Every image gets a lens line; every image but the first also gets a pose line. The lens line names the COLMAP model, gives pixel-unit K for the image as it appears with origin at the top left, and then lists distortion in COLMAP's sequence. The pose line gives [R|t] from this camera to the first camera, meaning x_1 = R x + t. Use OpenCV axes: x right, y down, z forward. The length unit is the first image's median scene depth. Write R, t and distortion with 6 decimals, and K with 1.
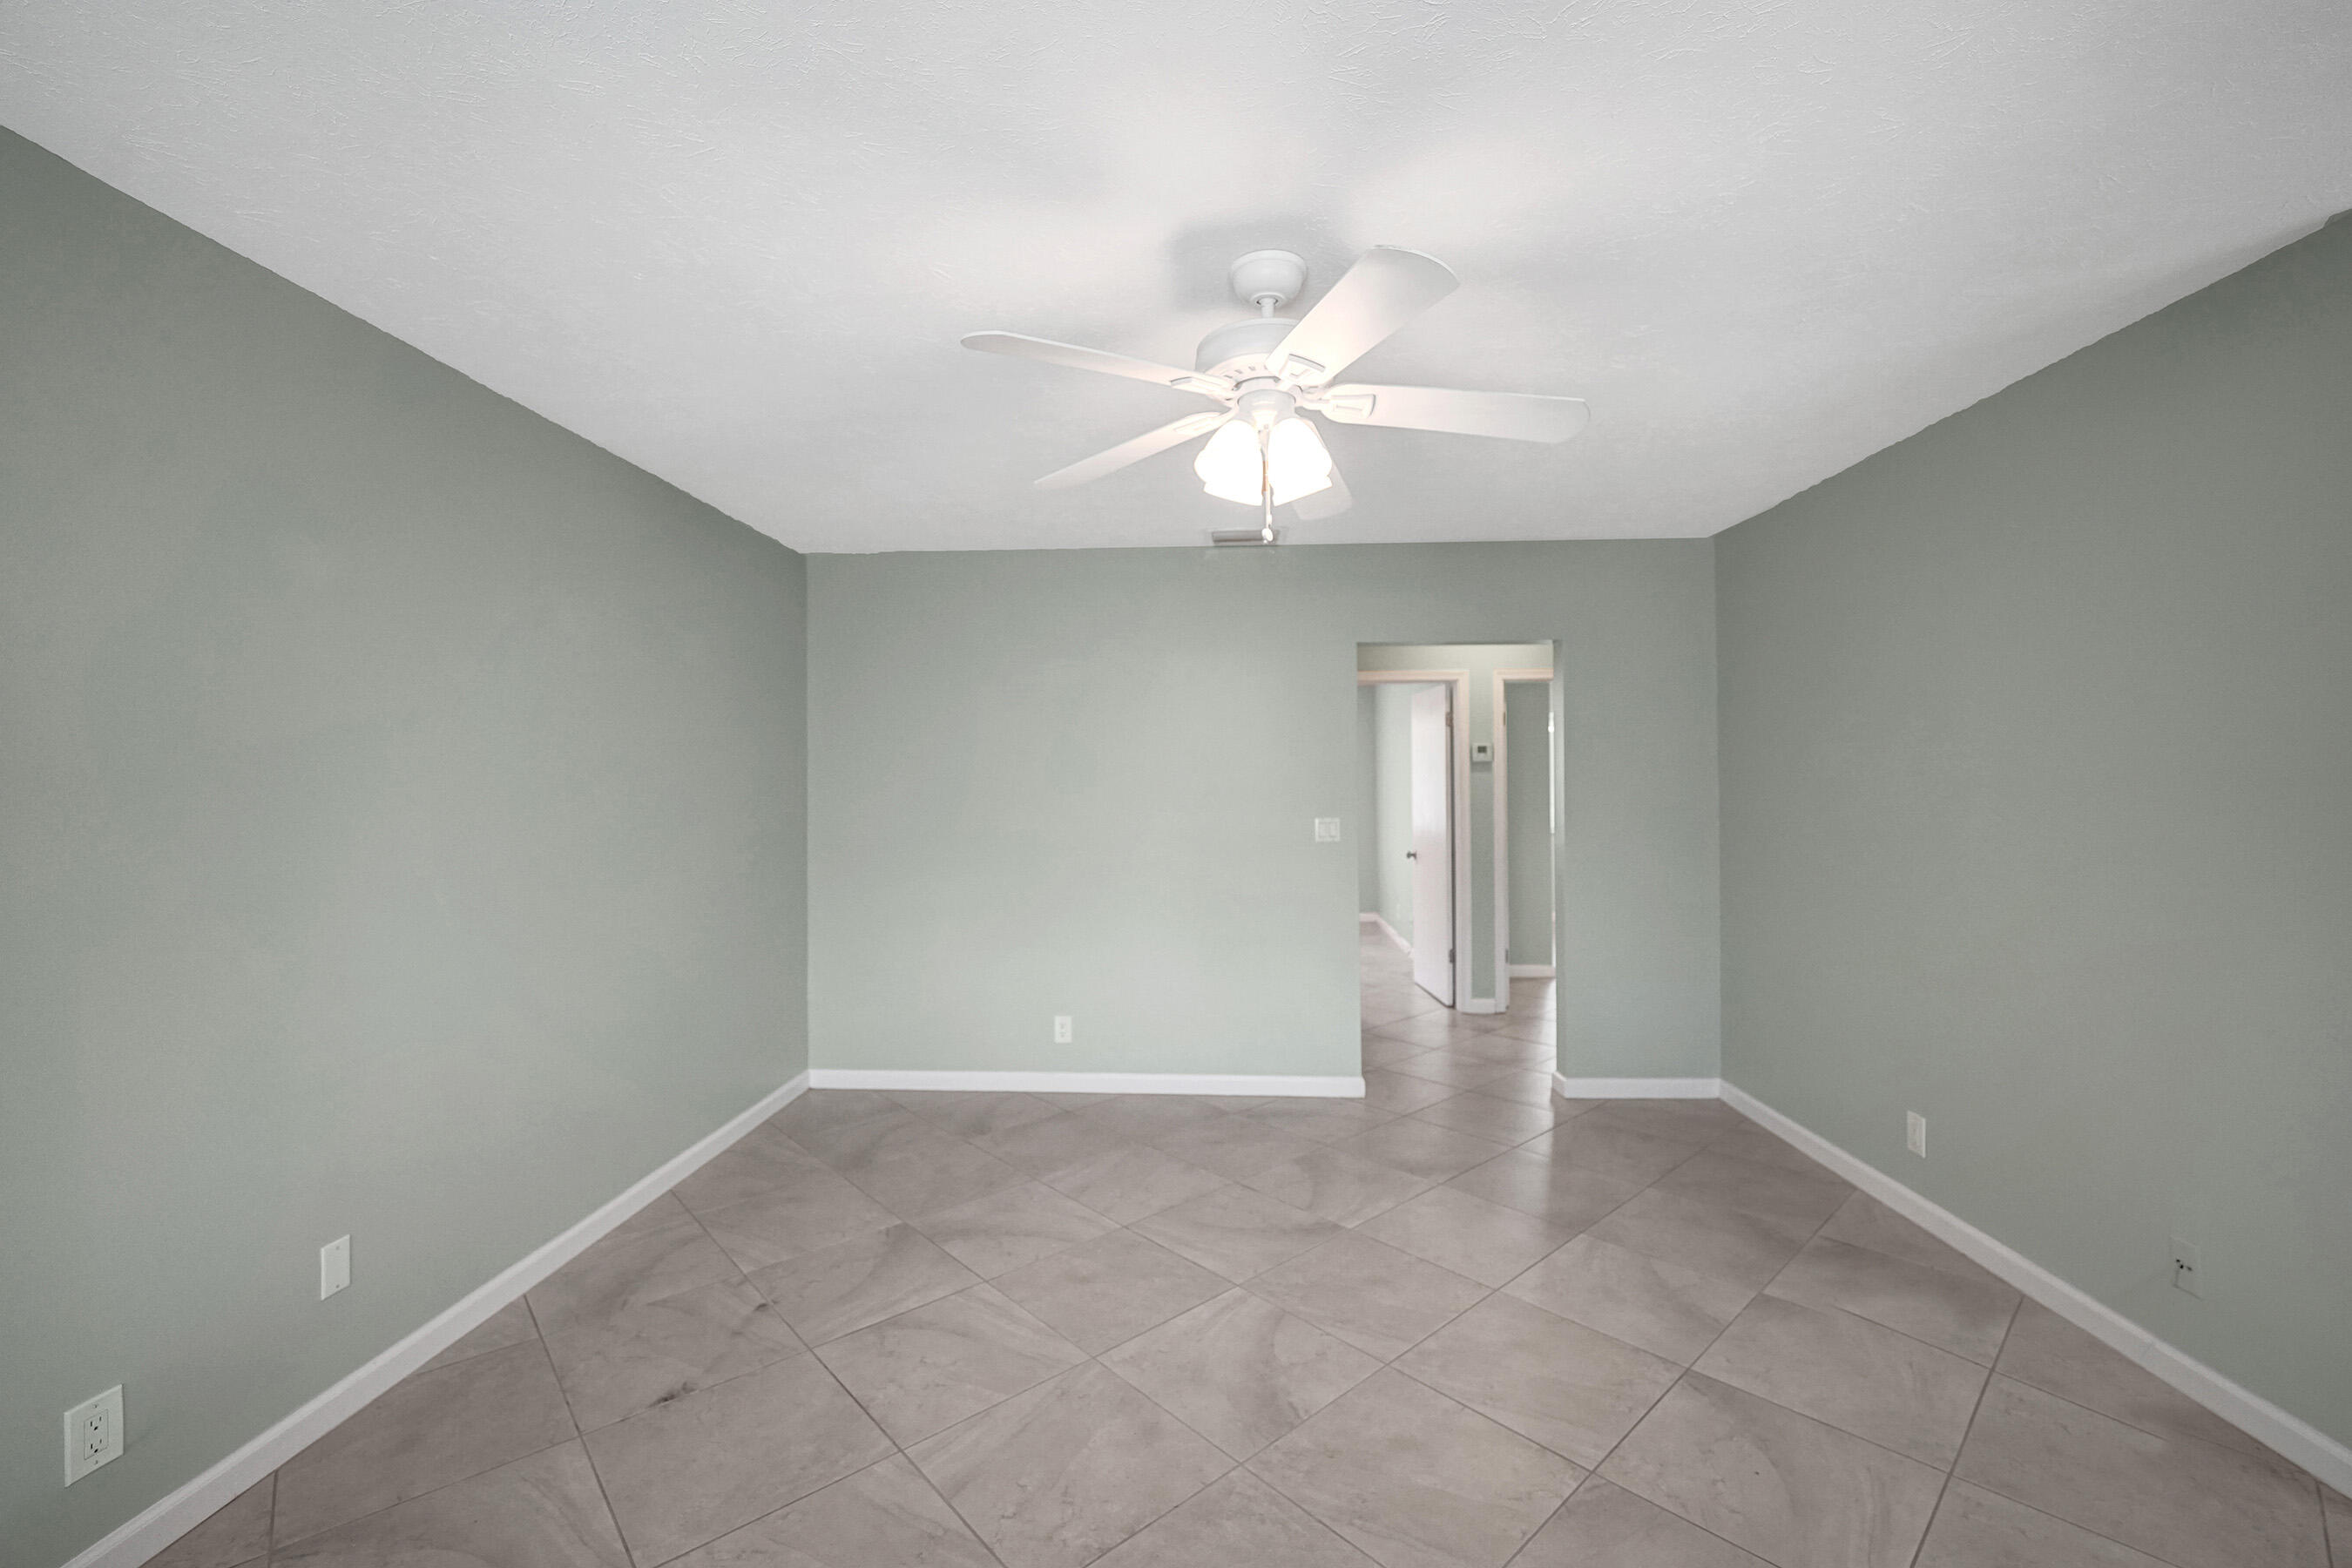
lens RADIAL K [[969.6, 0, 1193.2], [0, 969.6, 770.3], [0, 0, 1]] dist [-0.023188, -0.000087]
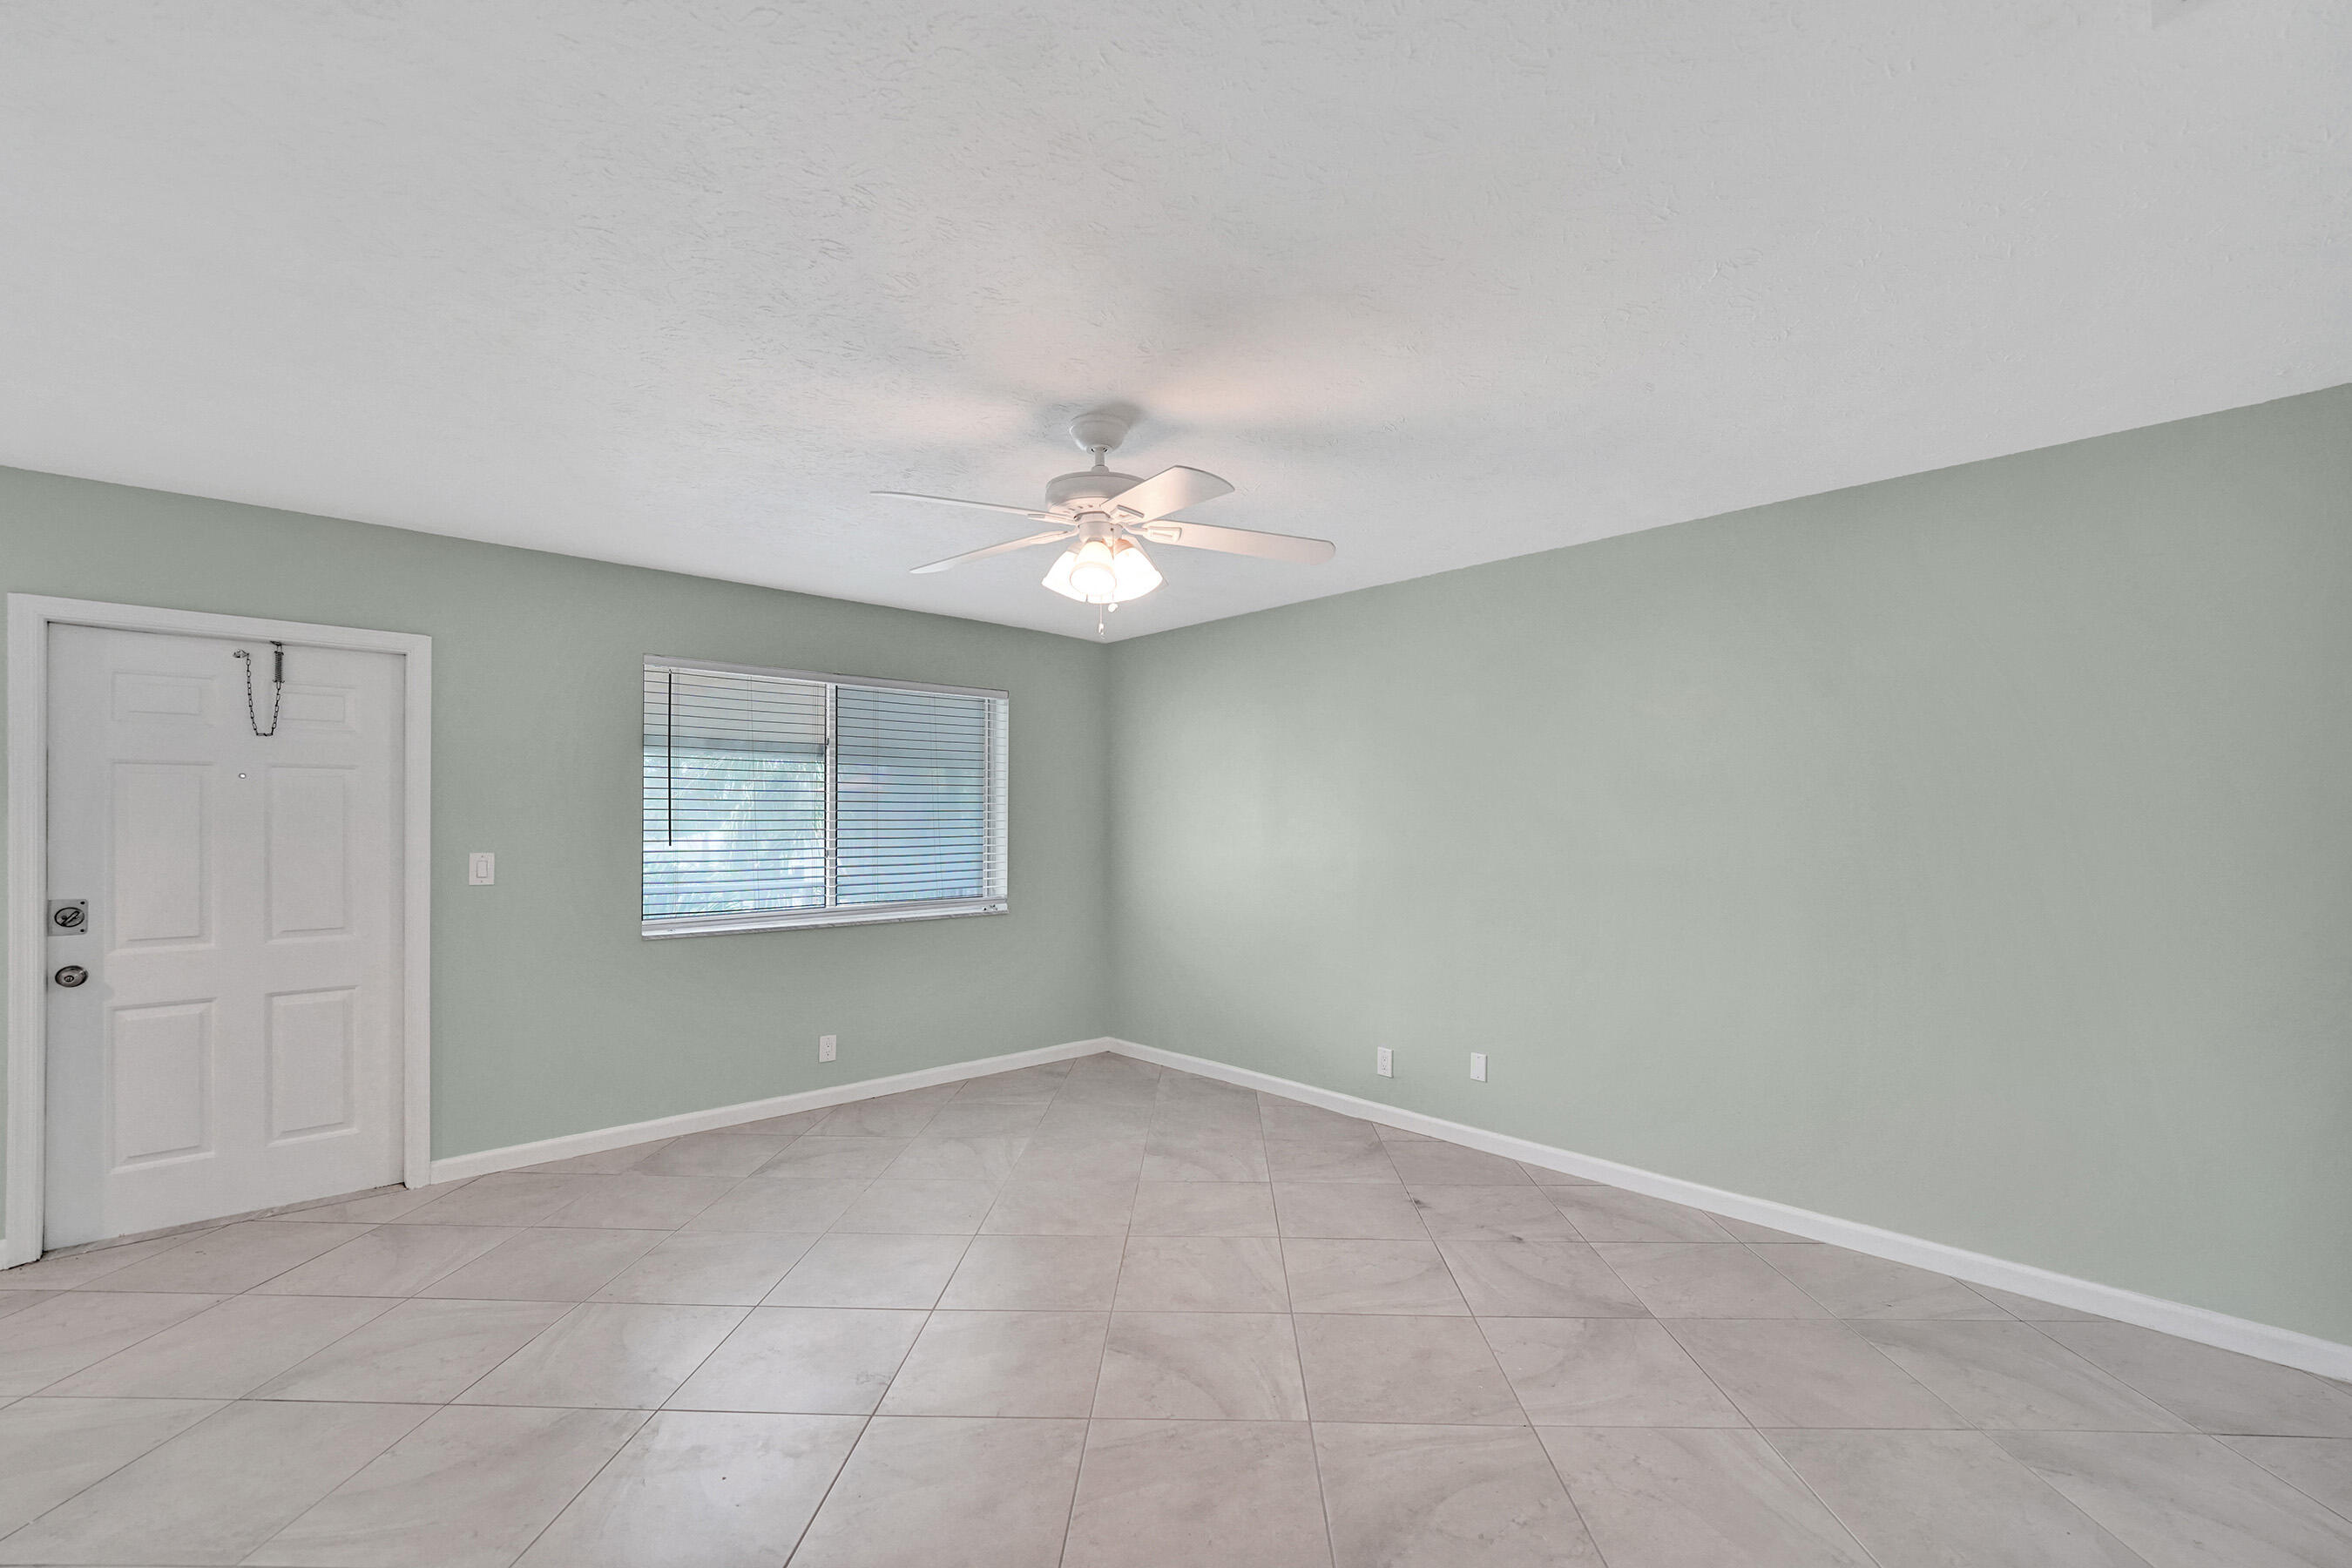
lens RADIAL K [[987.8, 0, 1123.9], [0, 987.8, 794.2], [0, 0, 1]] dist [-0.000479, 0.000004]
pose [[-0.739751, -0.016049, -0.672690, 0.567338], [0.017063, 0.998947, -0.042596, 0.030481], [0.672665, -0.042988, -0.738698, 1.189466]]
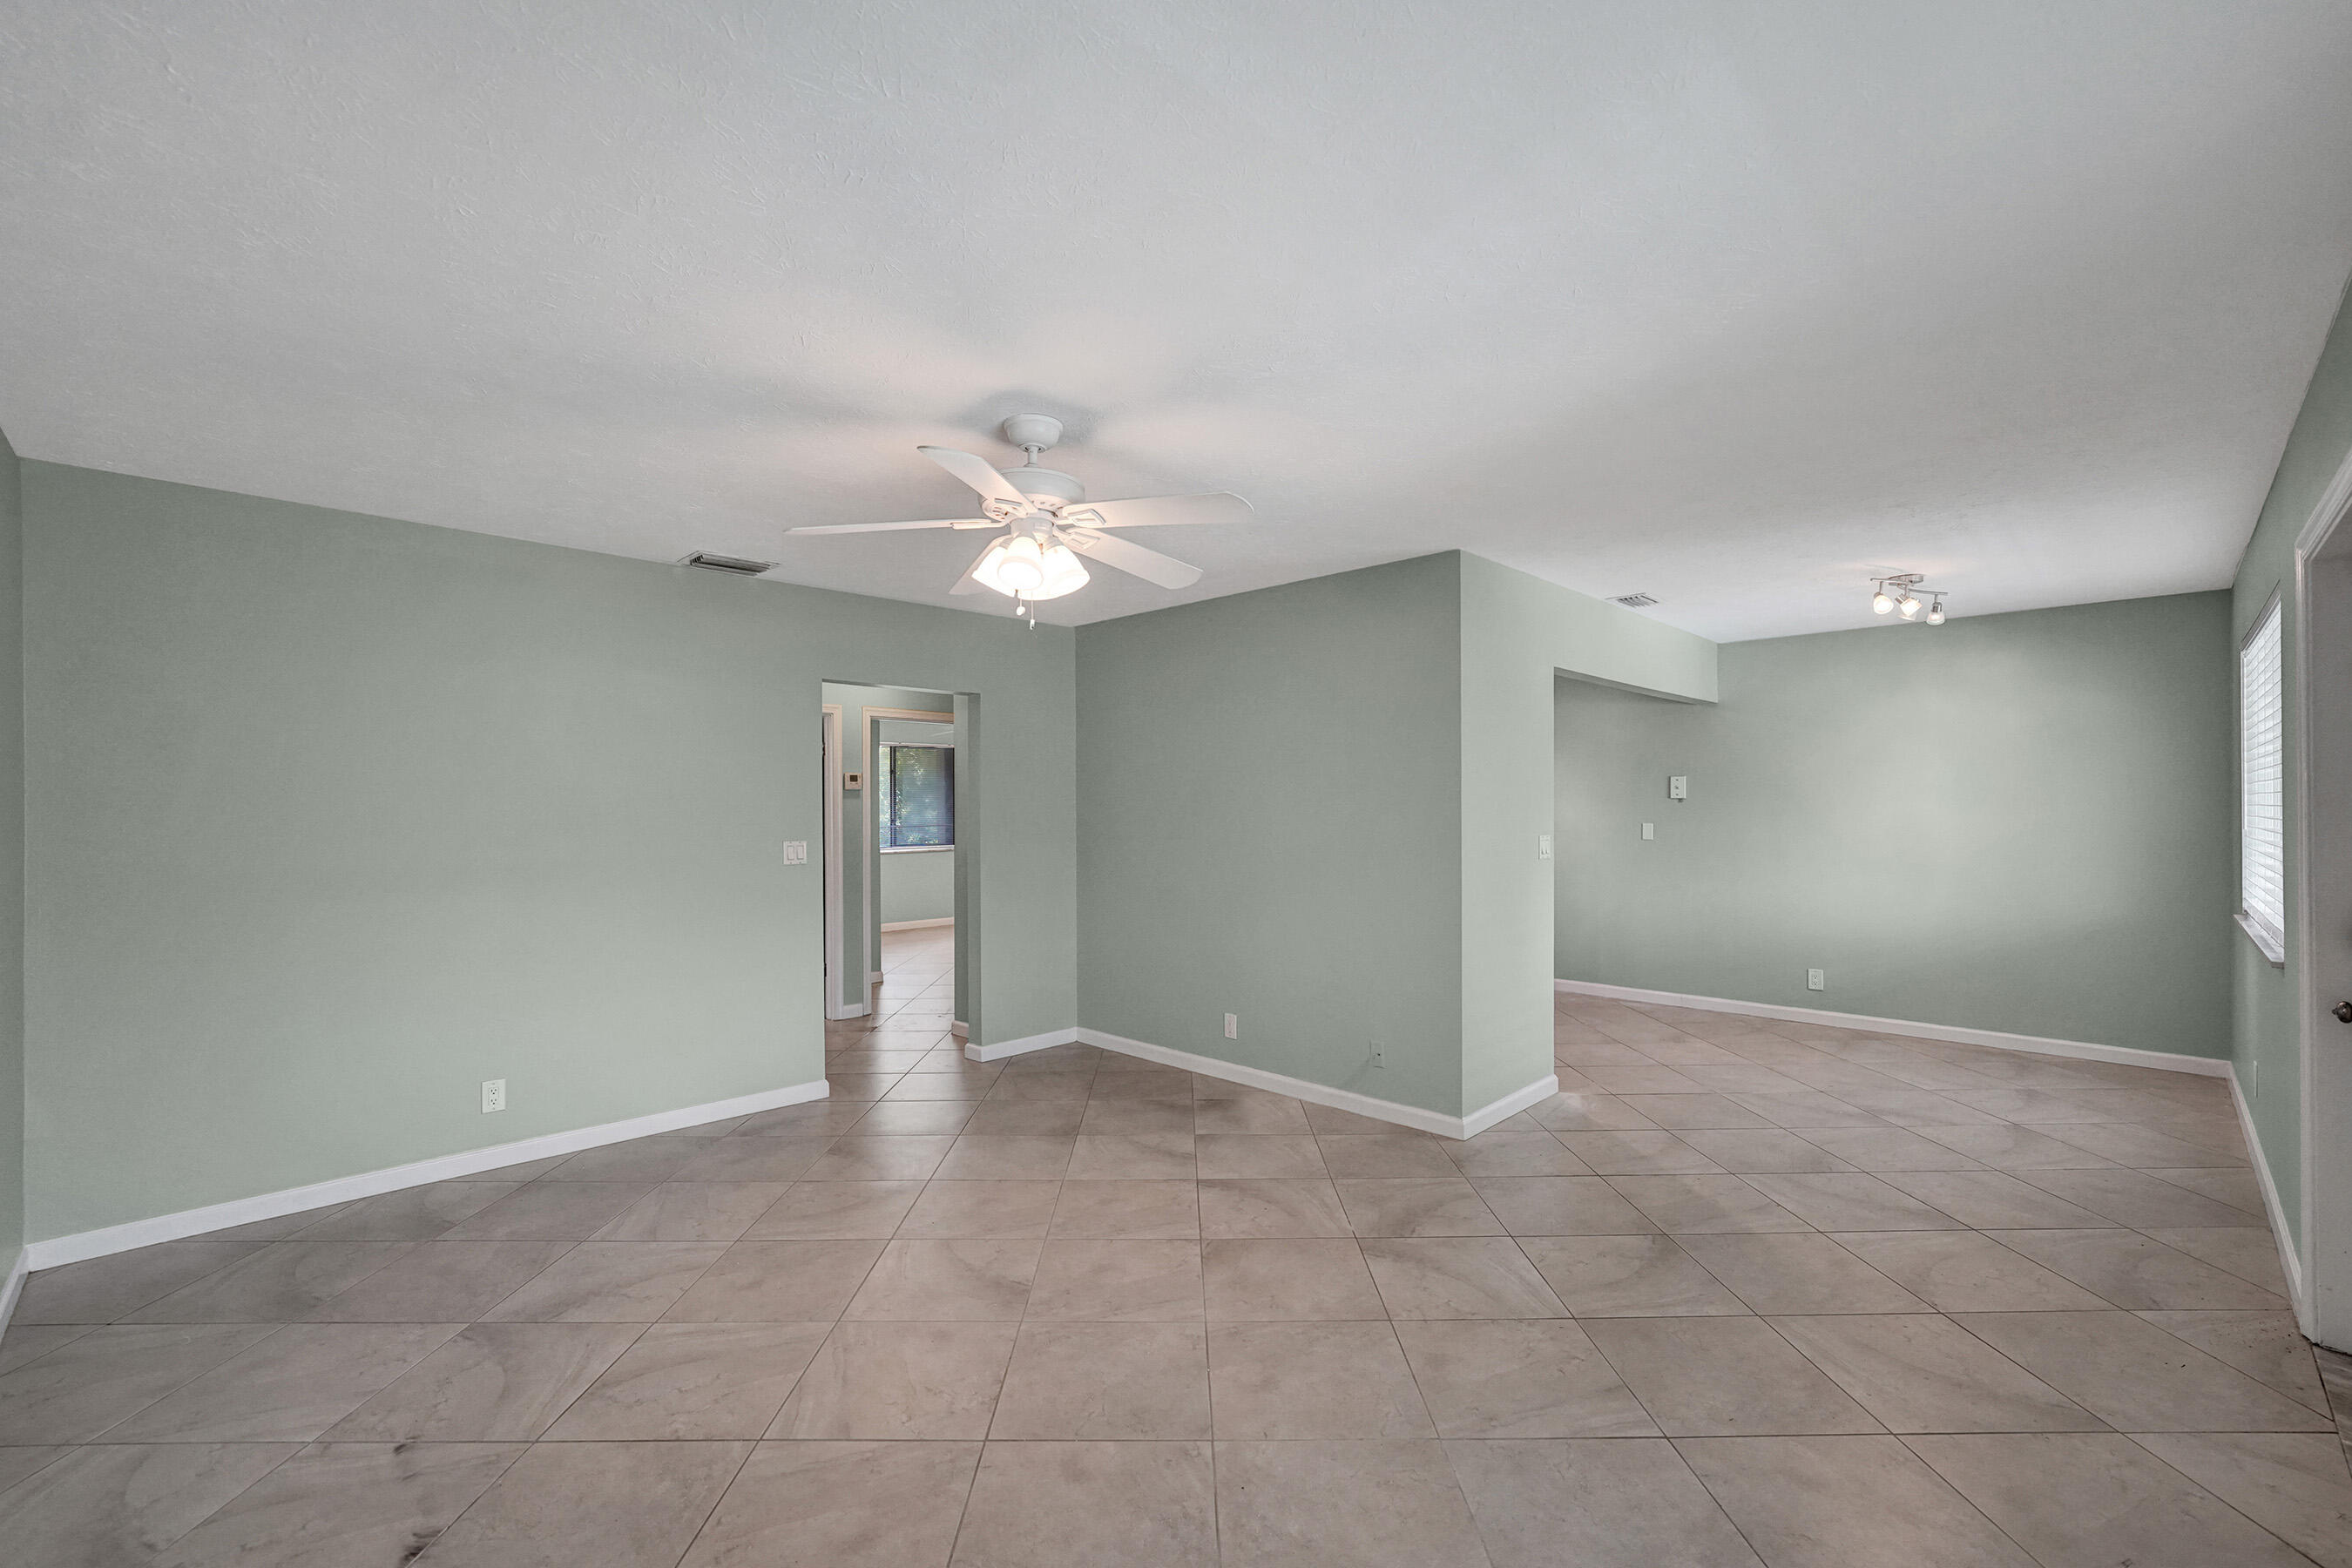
lens RADIAL K [[967.0, 0, 1195.3], [0, 967.0, 806.9], [0, 0, 1]] dist [-0.002154, -0.000291]
pose [[0.661194, 0.003790, 0.750206, -0.457127], [-0.012035, 0.999912, 0.005555, 0.000133], [-0.750119, -0.012702, 0.661181, -0.033378]]
